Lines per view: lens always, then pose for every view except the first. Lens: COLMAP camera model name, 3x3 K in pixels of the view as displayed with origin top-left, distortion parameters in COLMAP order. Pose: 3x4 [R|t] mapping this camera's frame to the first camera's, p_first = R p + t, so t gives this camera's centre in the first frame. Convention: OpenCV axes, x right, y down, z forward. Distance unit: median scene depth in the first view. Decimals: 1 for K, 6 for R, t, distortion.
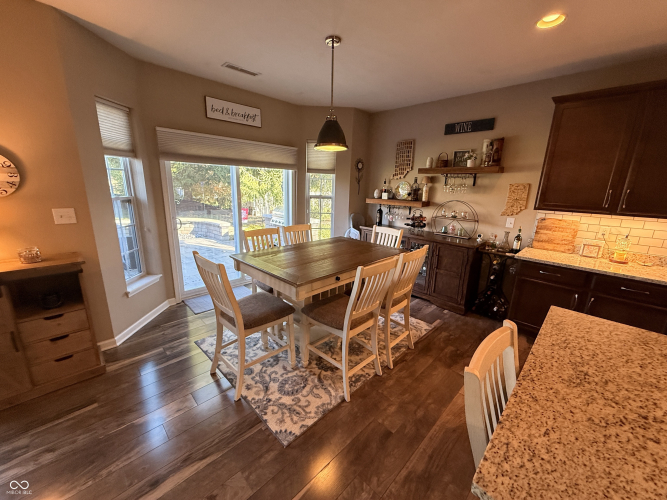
lens RADIAL K [[266.6, 0, 333.9], [0, 266.6, 250.3], [0, 0, 1]] dist [0.000242, 0.000066]
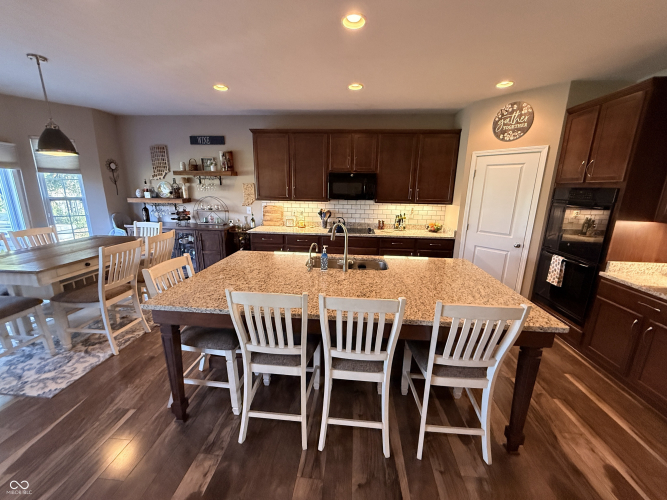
lens RADIAL K [[266.6, 0, 334.3], [0, 266.6, 250.2], [0, 0, 1]] dist [0.000242, 0.000066]
pose [[0.766674, -0.162902, 0.621026, 0.088216], [0.158809, 0.985335, 0.062410, 0.097352], [-0.622085, 0.050776, 0.781301, -0.428451]]
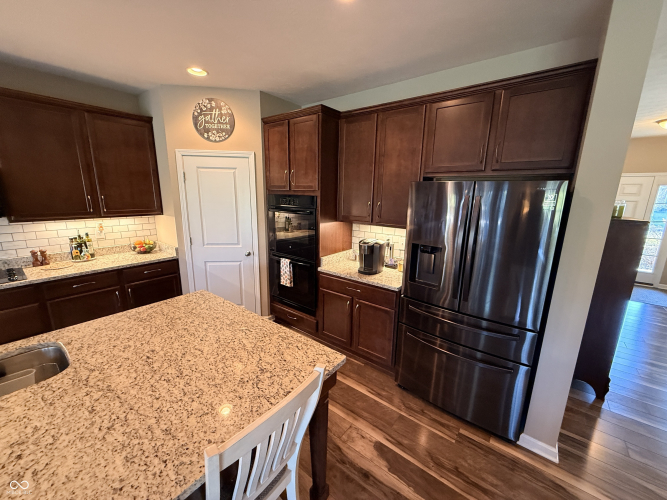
lens RADIAL K [[266.6, 0, 334.7], [0, 266.6, 250.2], [0, 0, 1]] dist [0.000242, 0.000066]
pose [[-0.121281, -0.245318, 0.961827, 0.292600], [0.217338, 0.938904, 0.266876, 0.047556], [-0.968532, 0.241409, -0.060554, -0.315998]]
